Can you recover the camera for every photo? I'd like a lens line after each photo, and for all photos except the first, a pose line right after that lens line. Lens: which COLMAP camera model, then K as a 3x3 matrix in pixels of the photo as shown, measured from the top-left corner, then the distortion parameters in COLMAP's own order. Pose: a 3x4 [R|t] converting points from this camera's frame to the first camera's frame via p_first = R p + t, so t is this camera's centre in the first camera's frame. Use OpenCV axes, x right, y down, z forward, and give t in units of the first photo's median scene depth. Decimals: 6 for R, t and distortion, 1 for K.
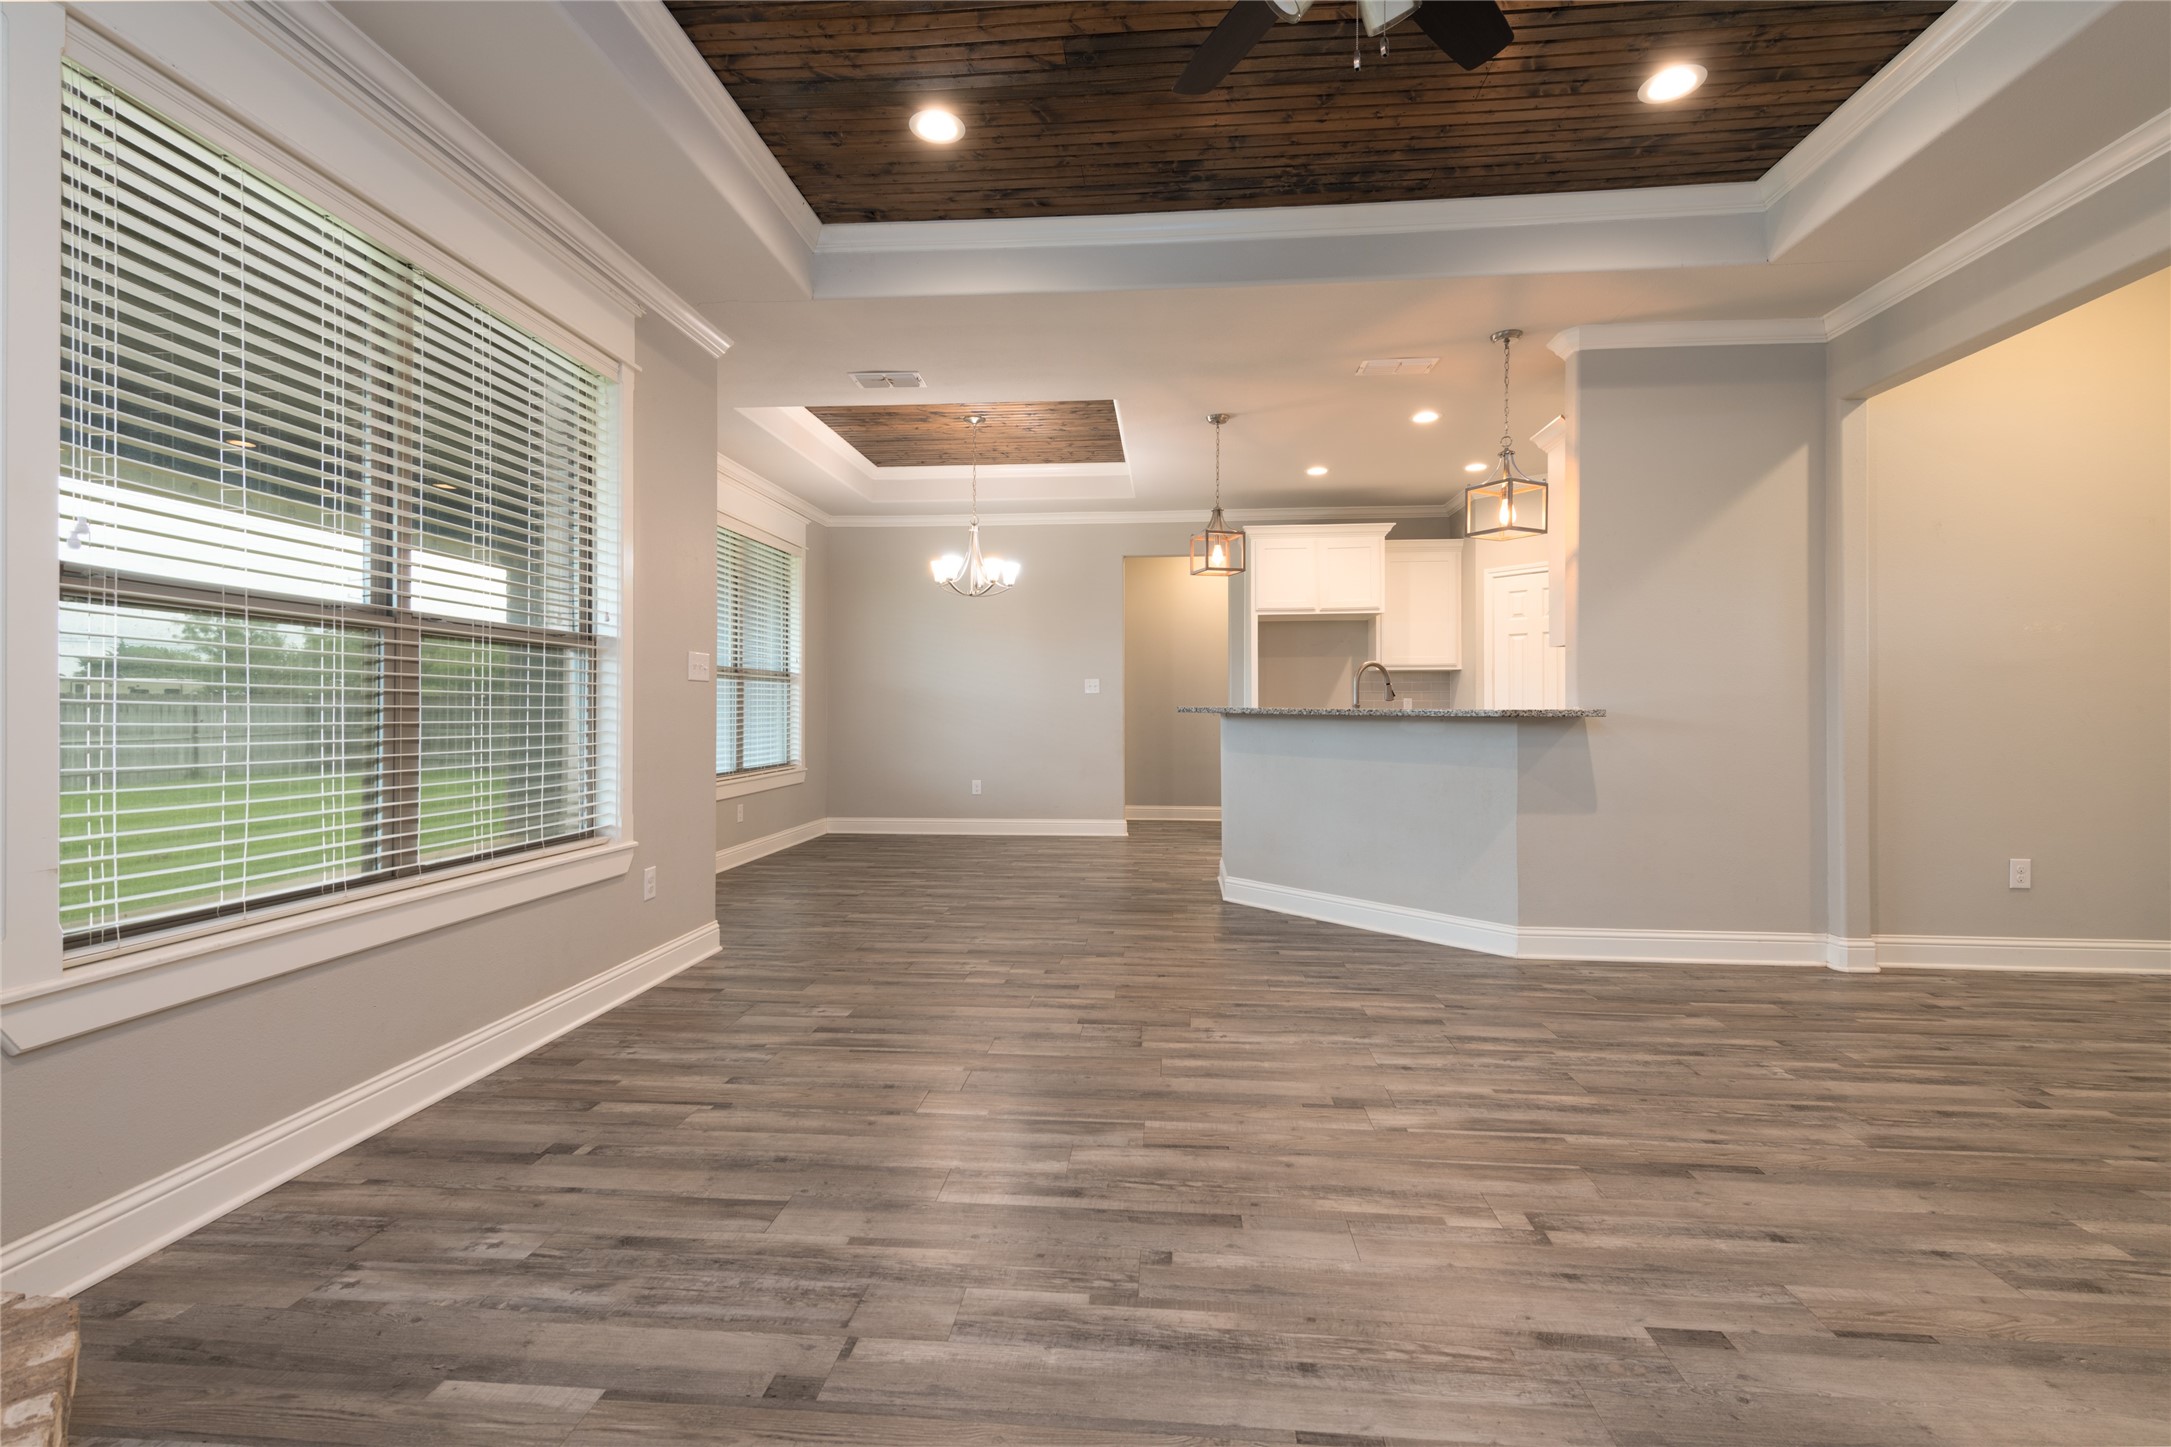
lens RADIAL K [[1005.9, 0, 1083.3], [0, 1005.9, 714.1], [0, 0, 1]] dist [0.021873, -0.007486]
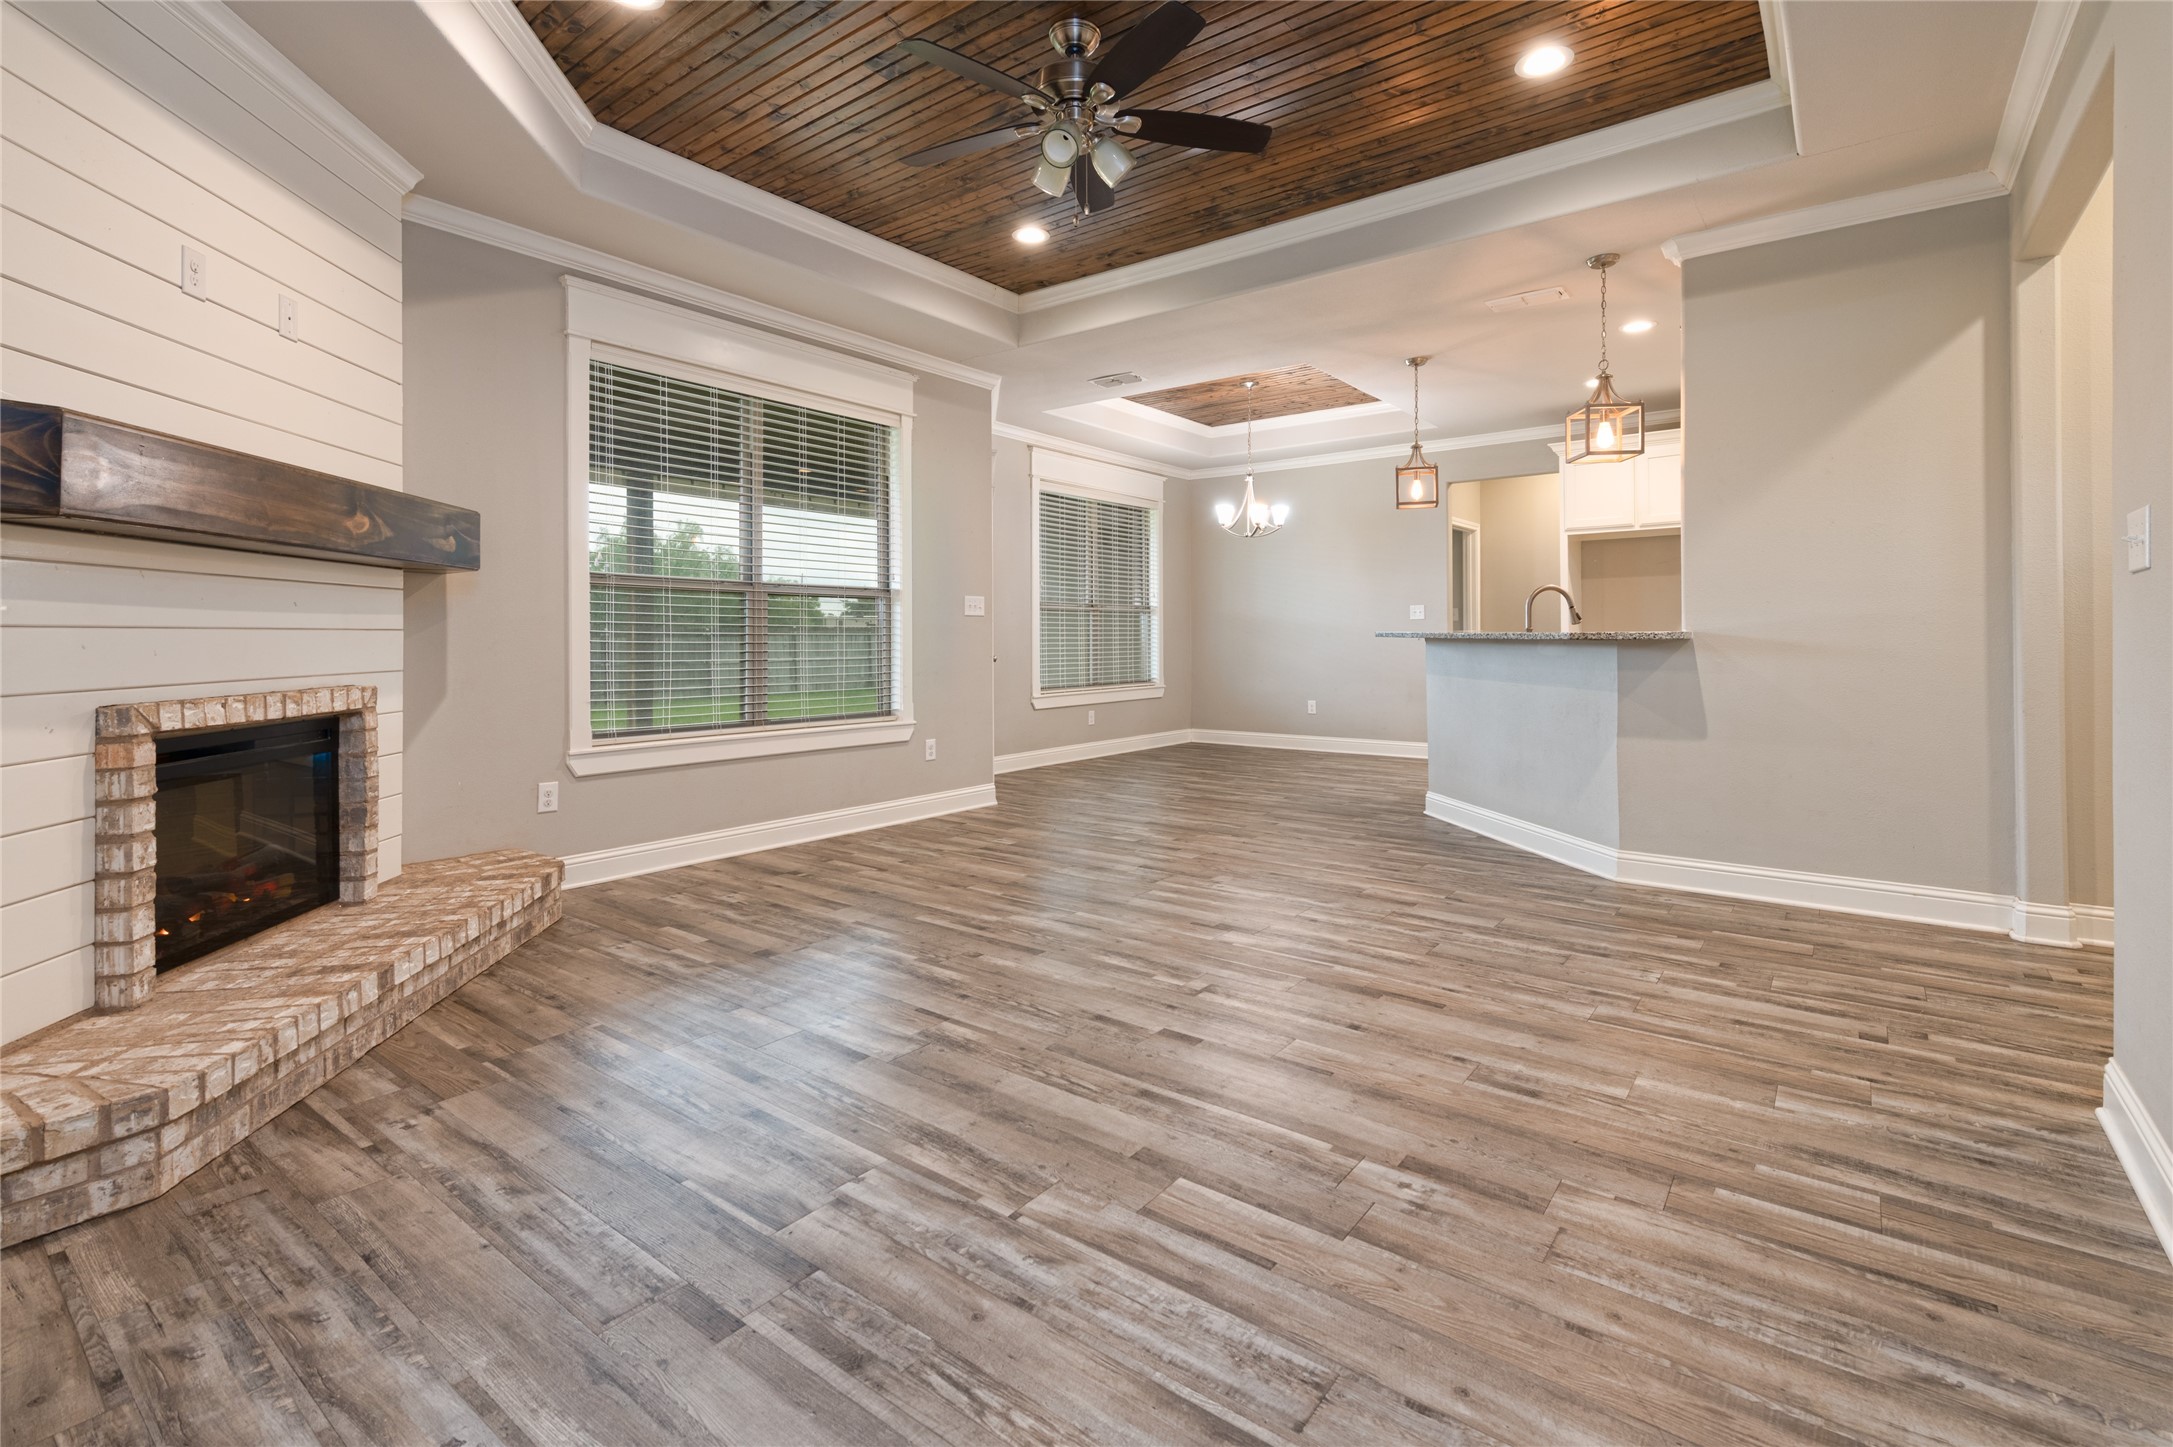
lens RADIAL K [[1006.8, 0, 1003.3], [0, 1006.8, 643.5], [0, 0, 1]] dist [0.021873, -0.007486]
pose [[0.814311, 0.001059, -0.580428, 0.551562], [-0.000580, 0.999999, 0.001011, 0.006675], [0.580428, -0.000486, 0.814311, -0.175265]]
